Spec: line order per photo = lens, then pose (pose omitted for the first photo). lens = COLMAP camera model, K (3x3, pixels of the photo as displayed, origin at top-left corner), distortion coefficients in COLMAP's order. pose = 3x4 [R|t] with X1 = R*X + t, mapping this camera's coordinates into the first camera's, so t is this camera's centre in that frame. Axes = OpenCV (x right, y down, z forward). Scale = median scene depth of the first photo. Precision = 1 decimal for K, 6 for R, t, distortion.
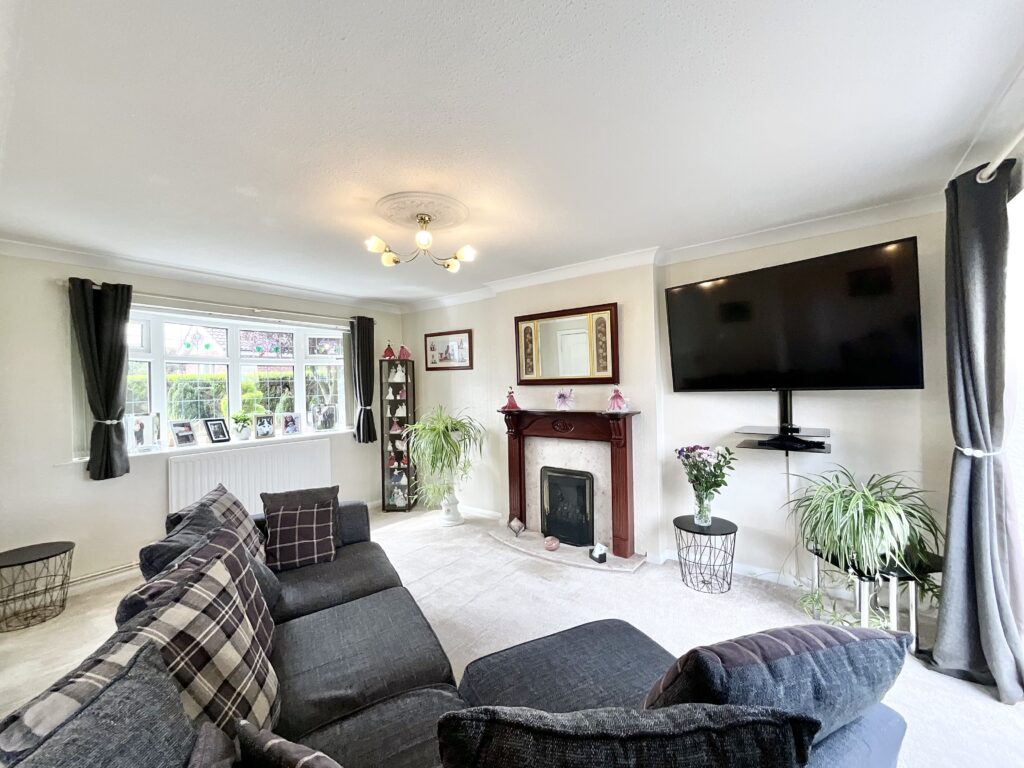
lens RADIAL K [[414.2, 0, 513.0], [0, 414.2, 382.7], [0, 0, 1]] dist [-0.000326, -0.000342]
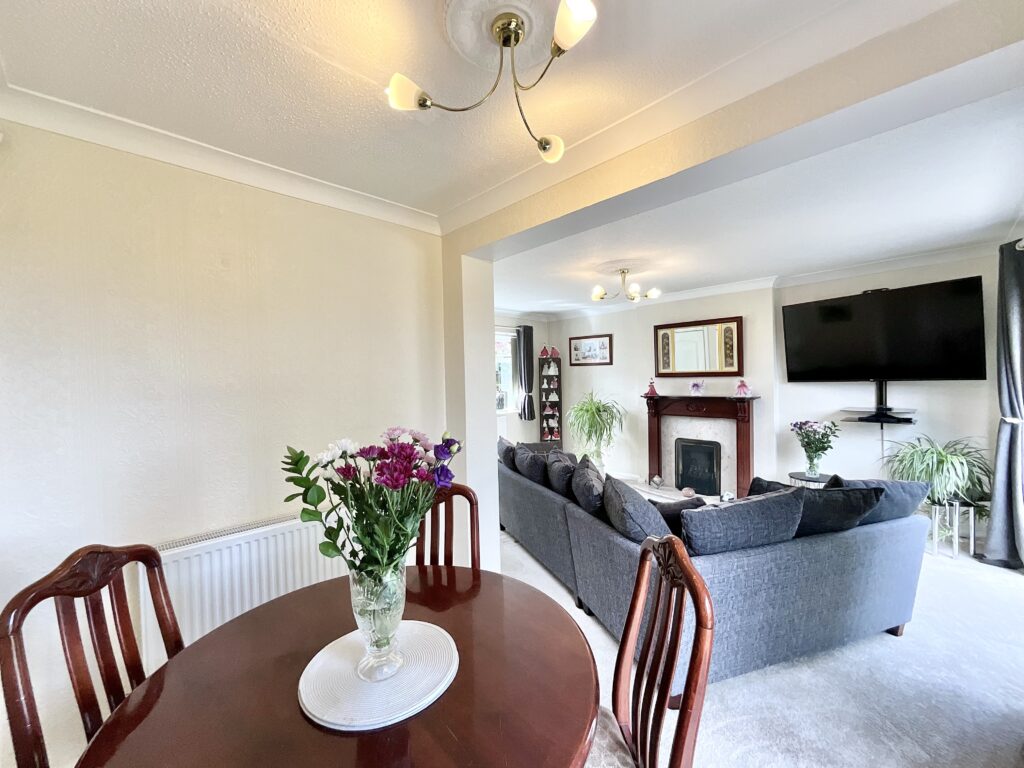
lens RADIAL K [[414.2, 0, 513.3], [0, 414.2, 383.6], [0, 0, 1]] dist [-0.000326, -0.000342]
pose [[0.988095, 0.001518, -0.153840, -0.272491], [0.001925, 0.999751, 0.022232, -0.004596], [0.153835, -0.022264, 0.987846, -0.442063]]
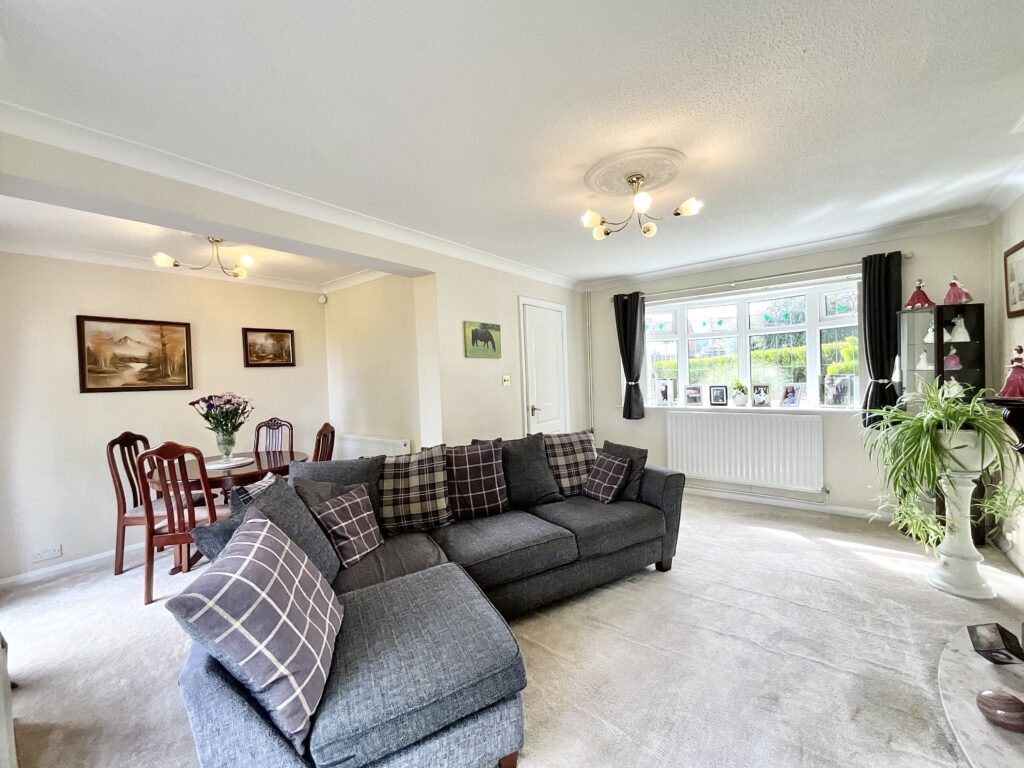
lens RADIAL K [[414.2, 0, 510.6], [0, 414.2, 383.0], [0, 0, 1]] dist [-0.000326, -0.000342]
pose [[-0.017199, 0.046630, -0.998764, 0.518833], [0.044454, 0.997960, 0.045827, 0.002324], [0.998863, -0.043610, -0.019237, 0.504423]]
